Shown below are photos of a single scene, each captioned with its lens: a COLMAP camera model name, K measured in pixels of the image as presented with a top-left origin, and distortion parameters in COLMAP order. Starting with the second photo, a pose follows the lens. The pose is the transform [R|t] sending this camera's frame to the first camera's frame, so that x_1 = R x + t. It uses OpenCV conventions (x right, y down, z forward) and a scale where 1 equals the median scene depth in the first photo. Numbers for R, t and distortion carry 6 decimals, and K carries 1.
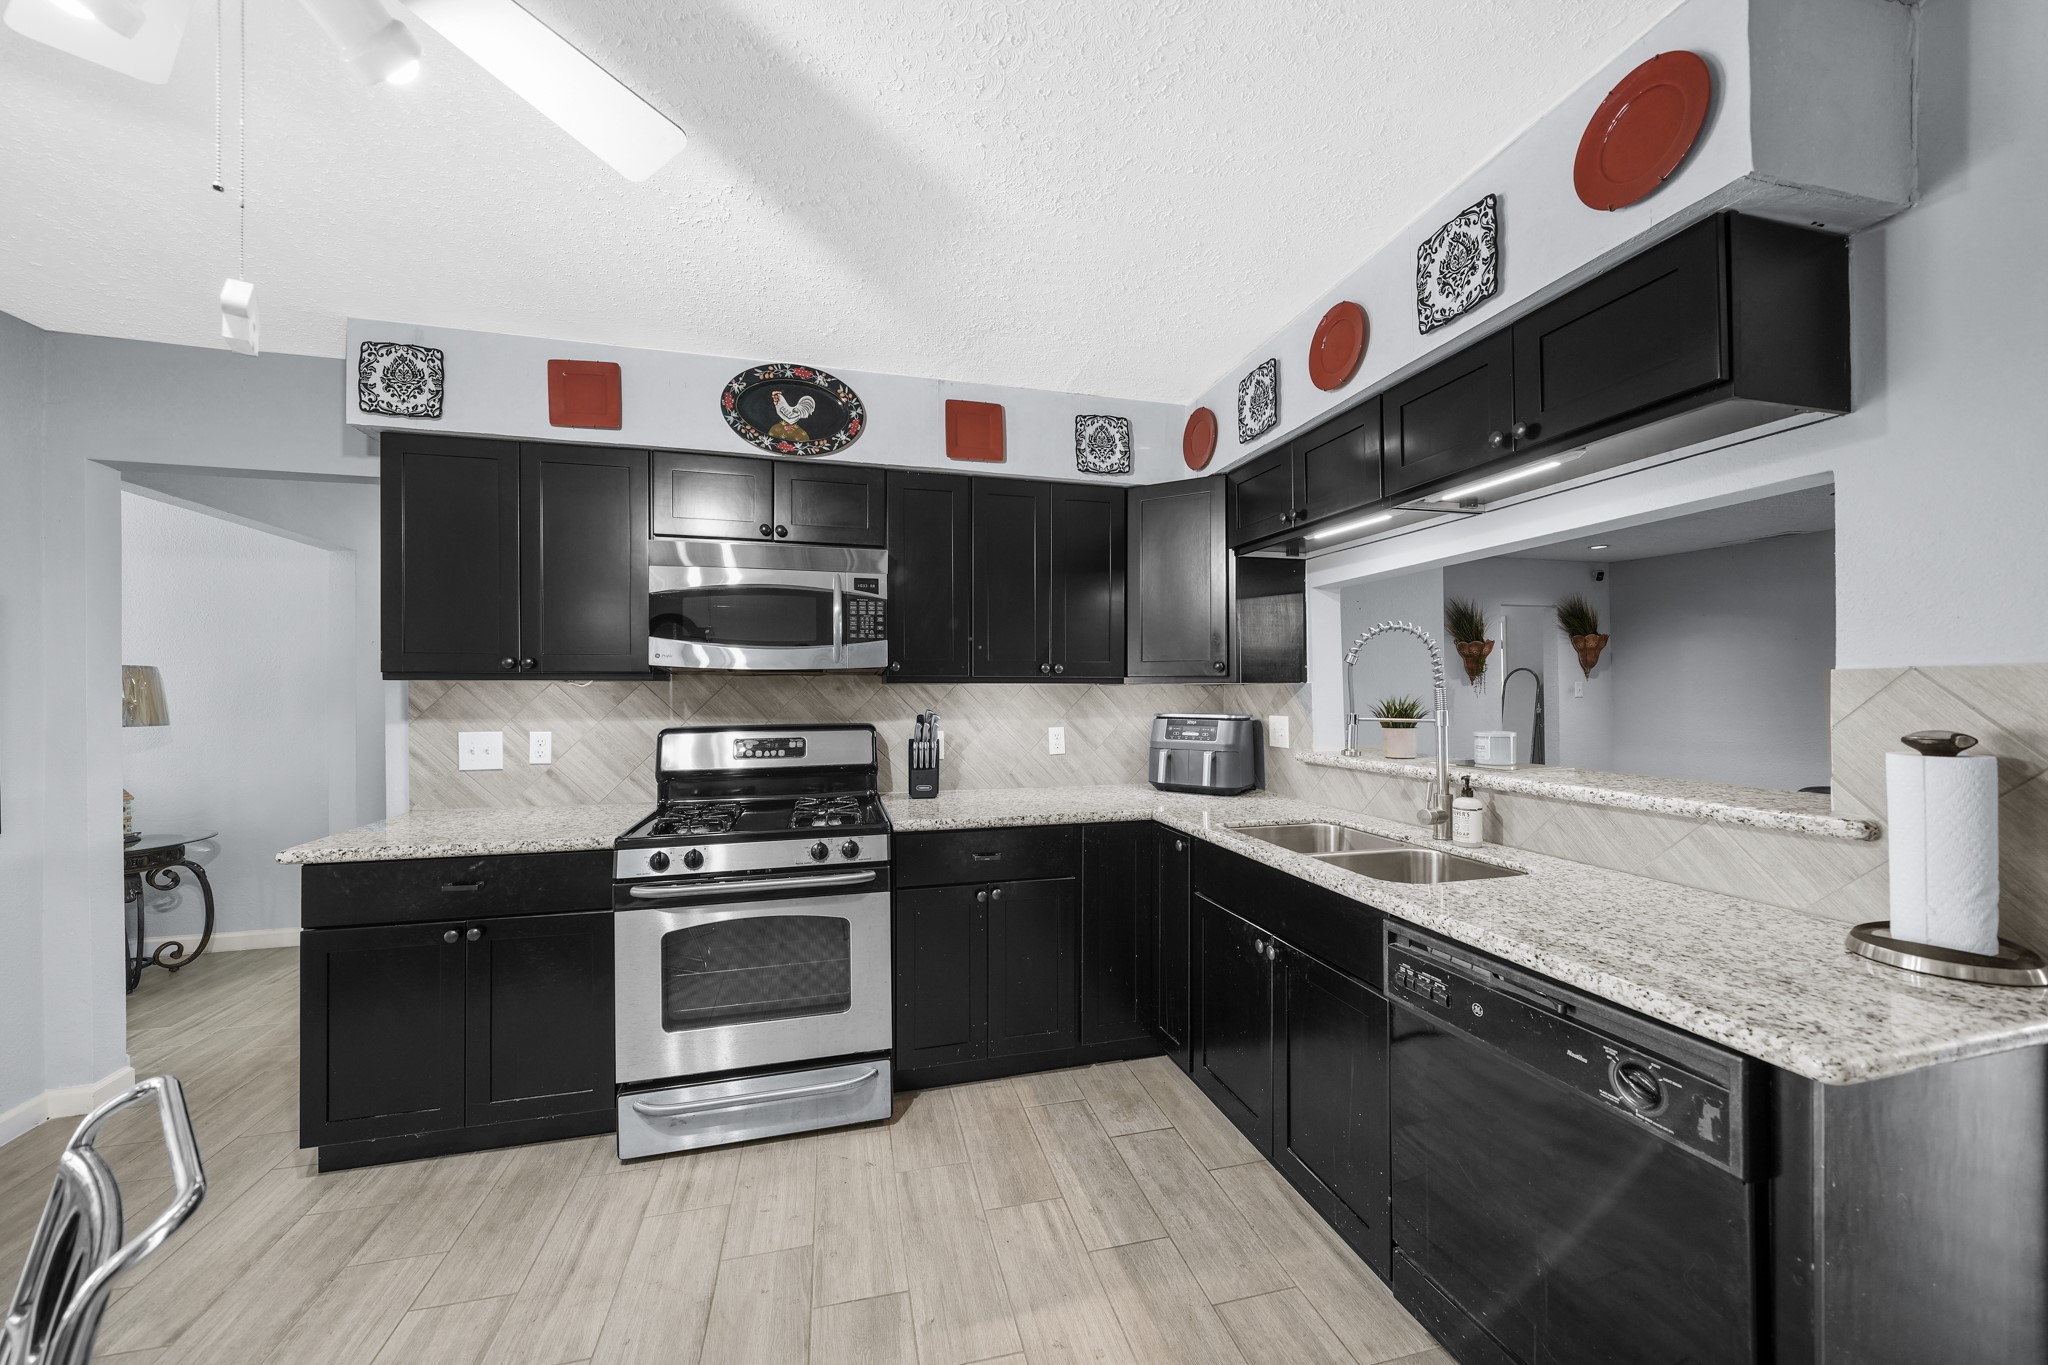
lens RADIAL K [[746.1, 0, 1014.9], [0, 746.1, 688.5], [0, 0, 1]] dist [0.003770, 0.000762]
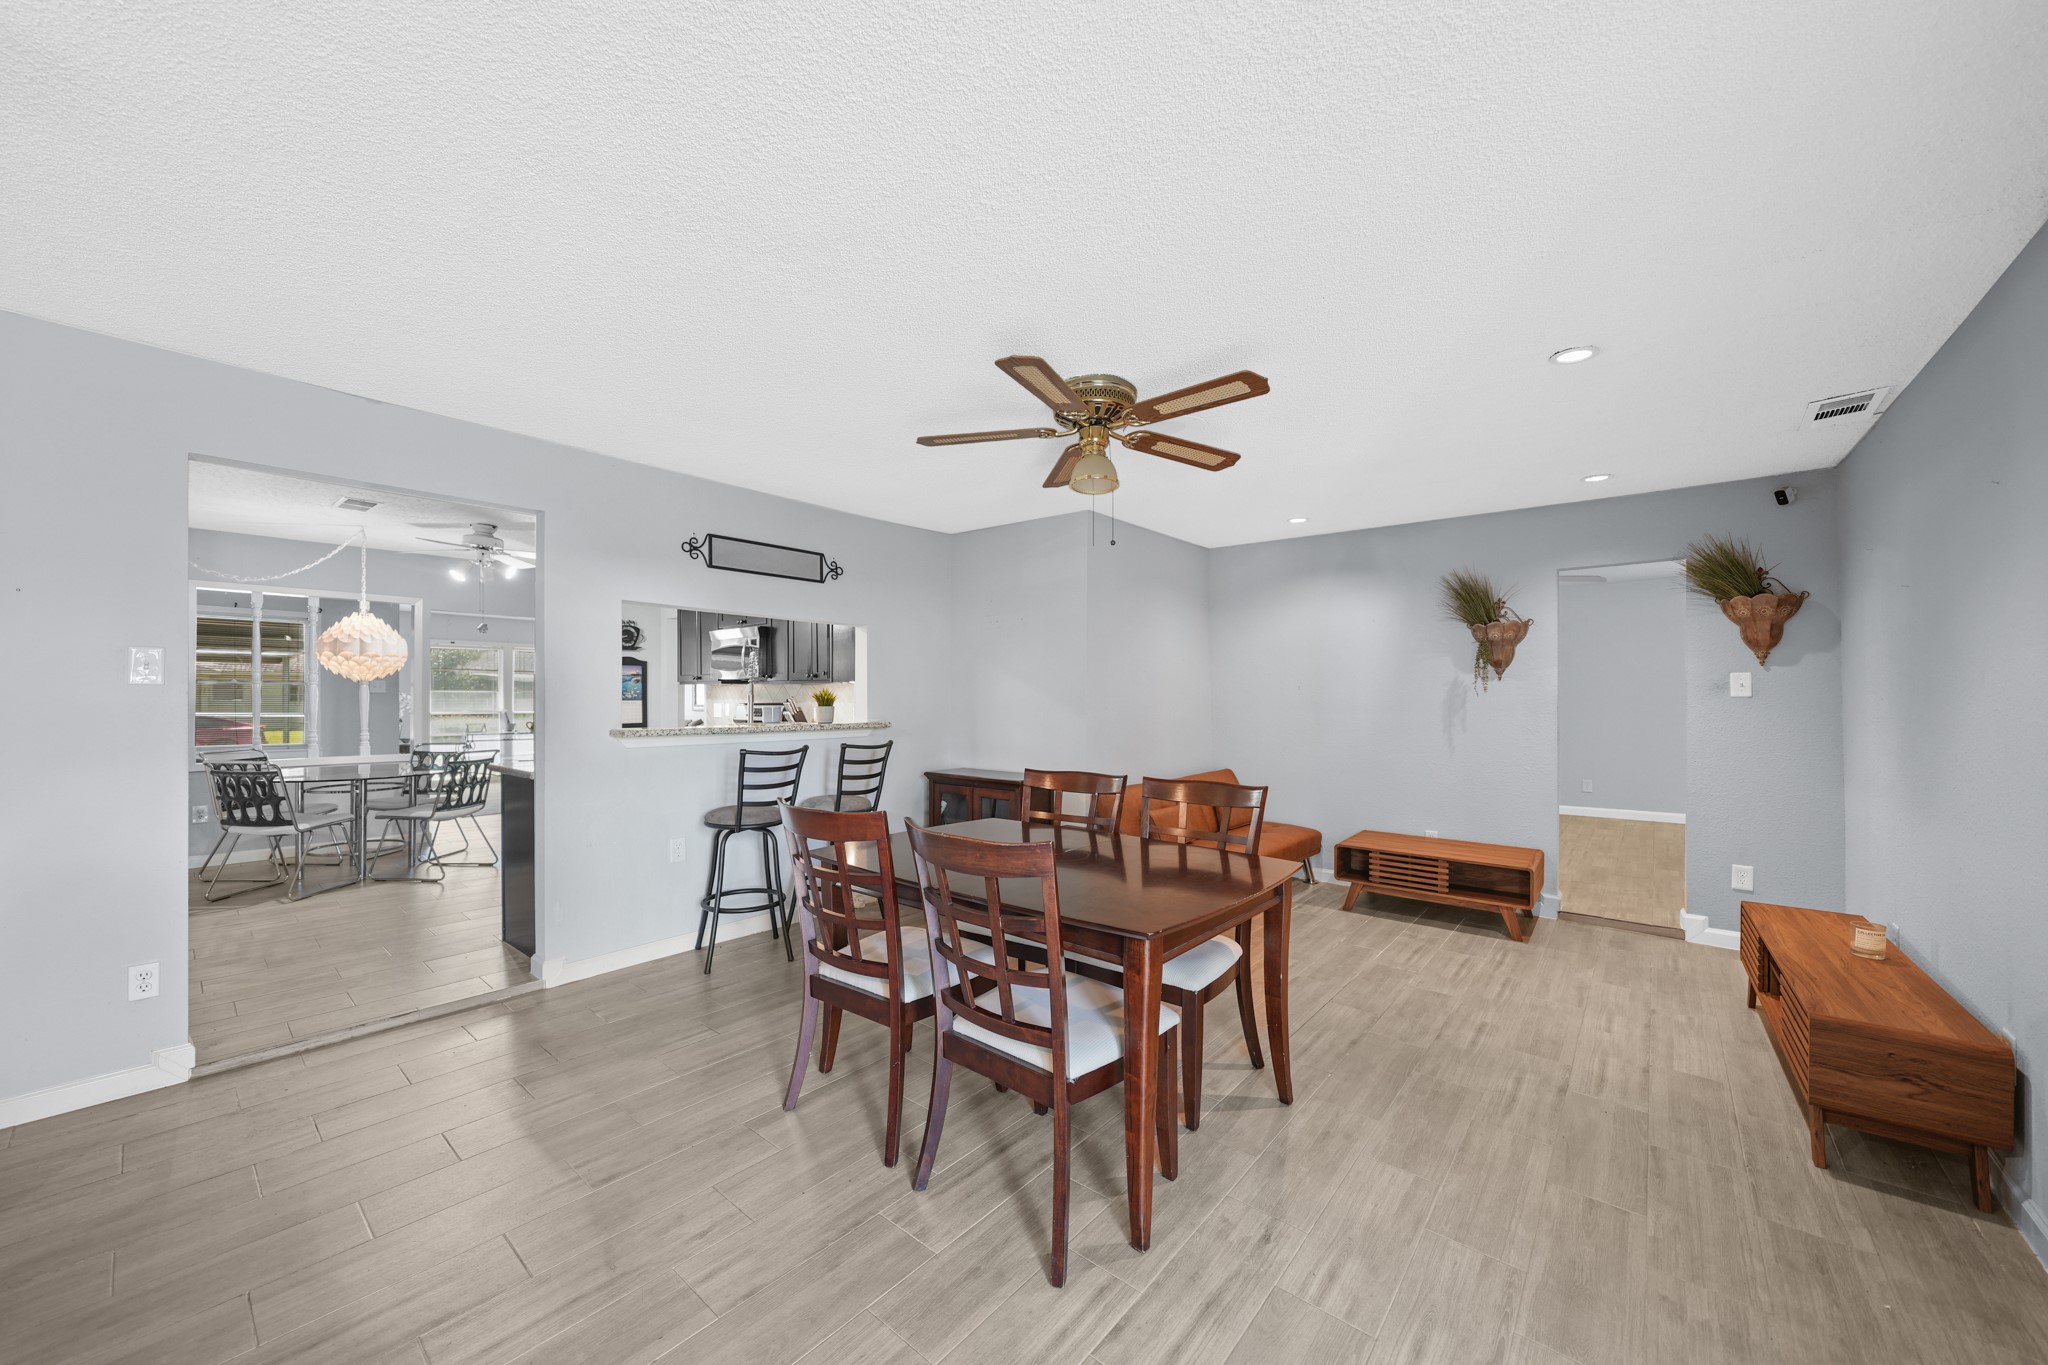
lens RADIAL K [[746.1, 0, 1018.5], [0, 746.1, 697.4], [0, 0, 1]] dist [0.003770, 0.000762]
pose [[0.578225, 0.006548, -0.815851, 2.237314], [-0.000071, 0.999968, 0.007975, 0.016362], [0.815877, -0.004553, 0.578207, 0.338888]]
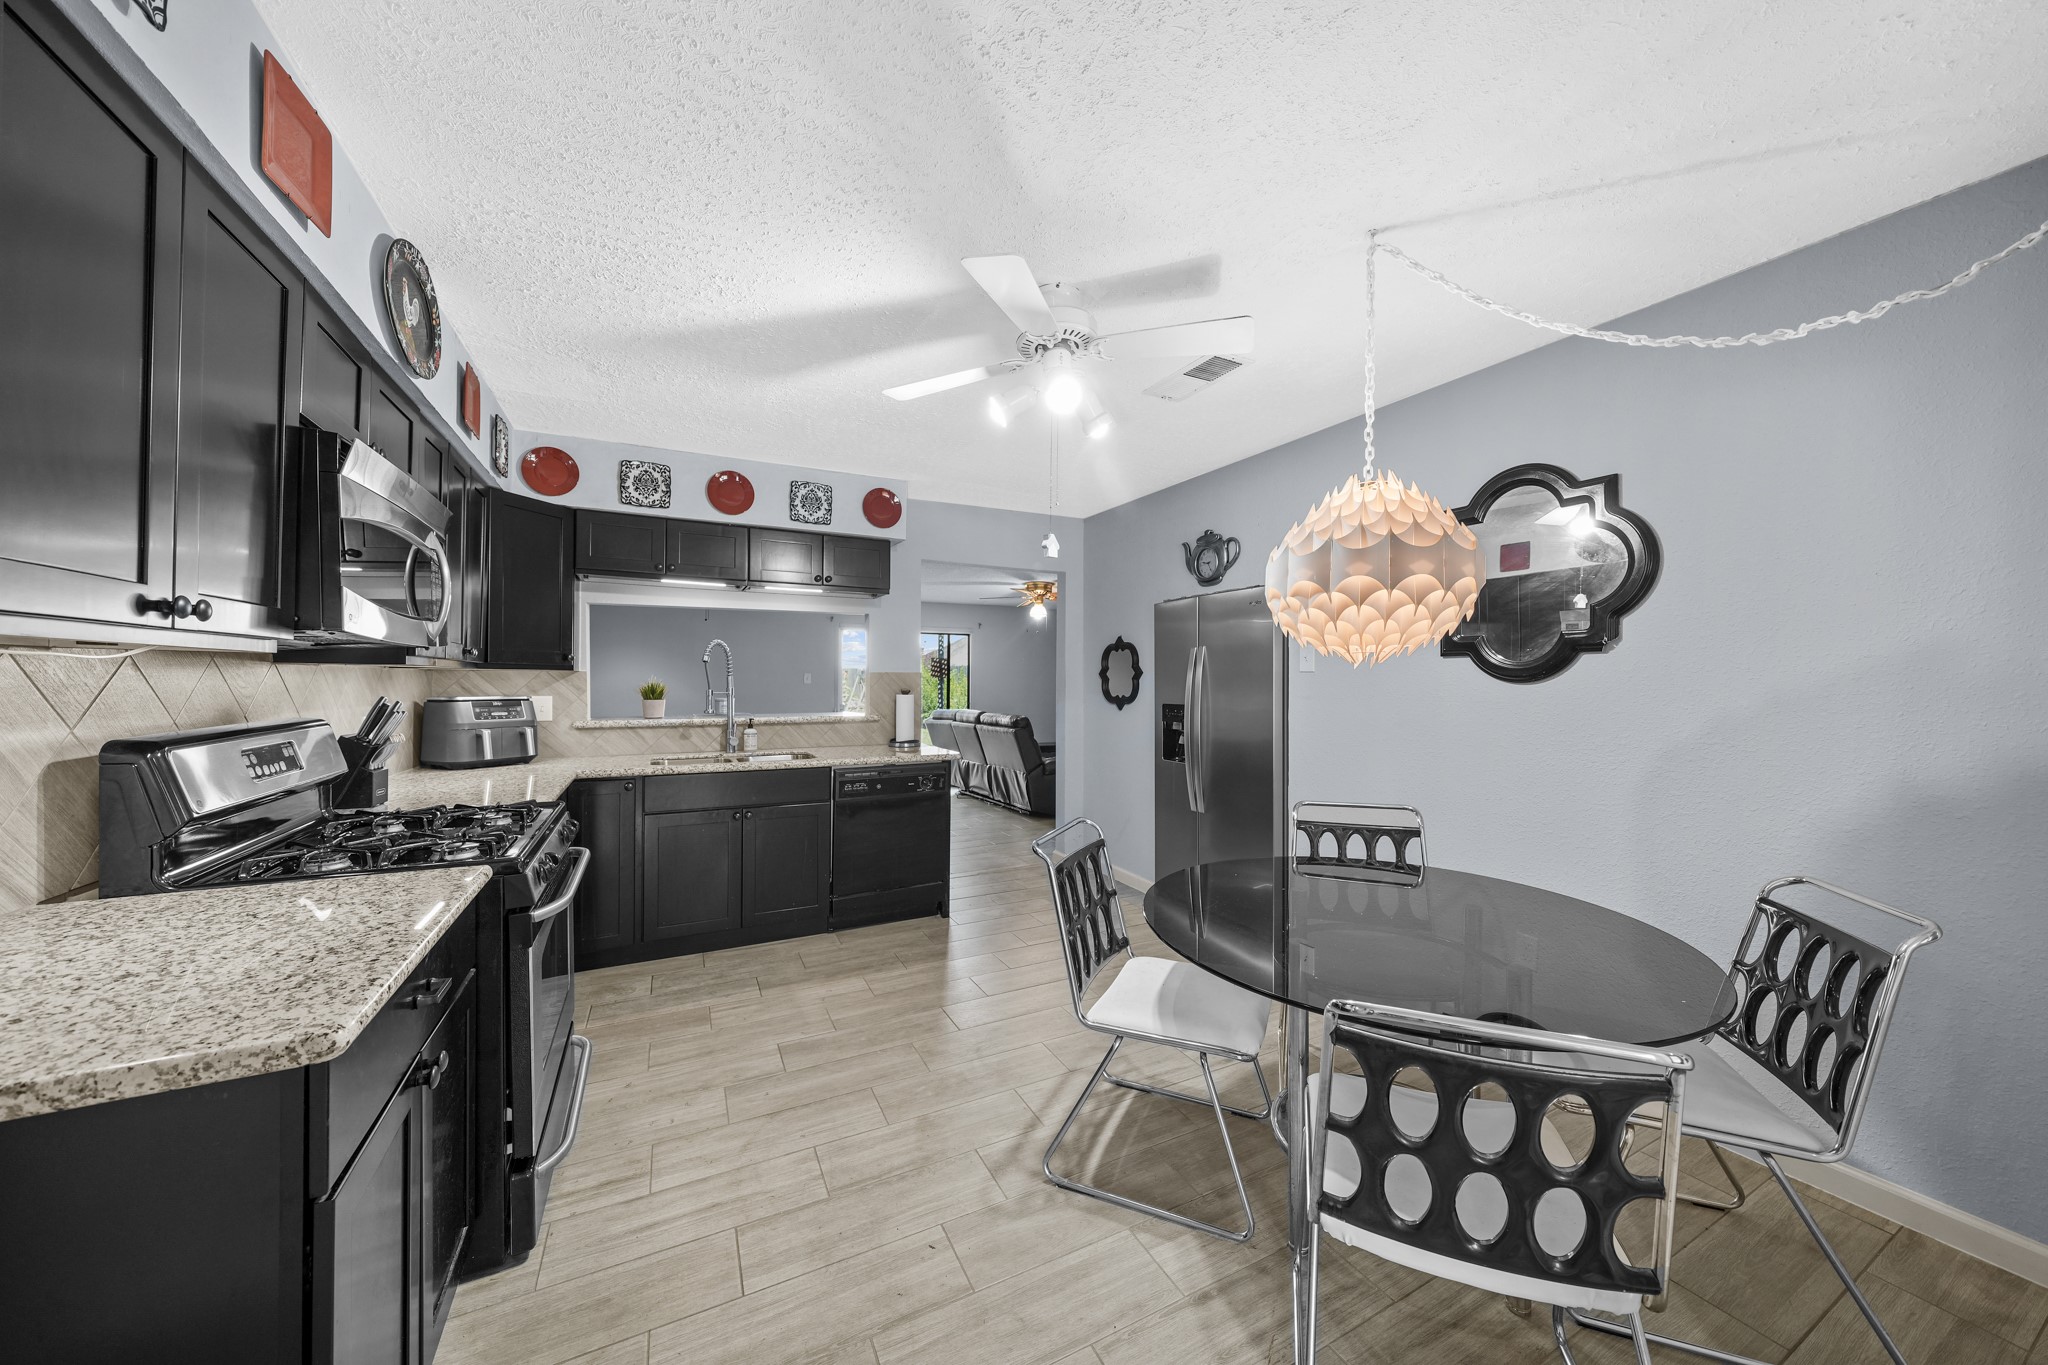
lens RADIAL K [[696.7, 0, 1024.4], [0, 696.7, 674.8], [0, 0, 1]] dist [-0.002082, -0.000069]
pose [[-0.223921, 0.007942, 0.974575, -1.157218], [-0.007892, 0.999919, -0.009962, 0.007234], [-0.974575, -0.009922, -0.223840, 0.545161]]
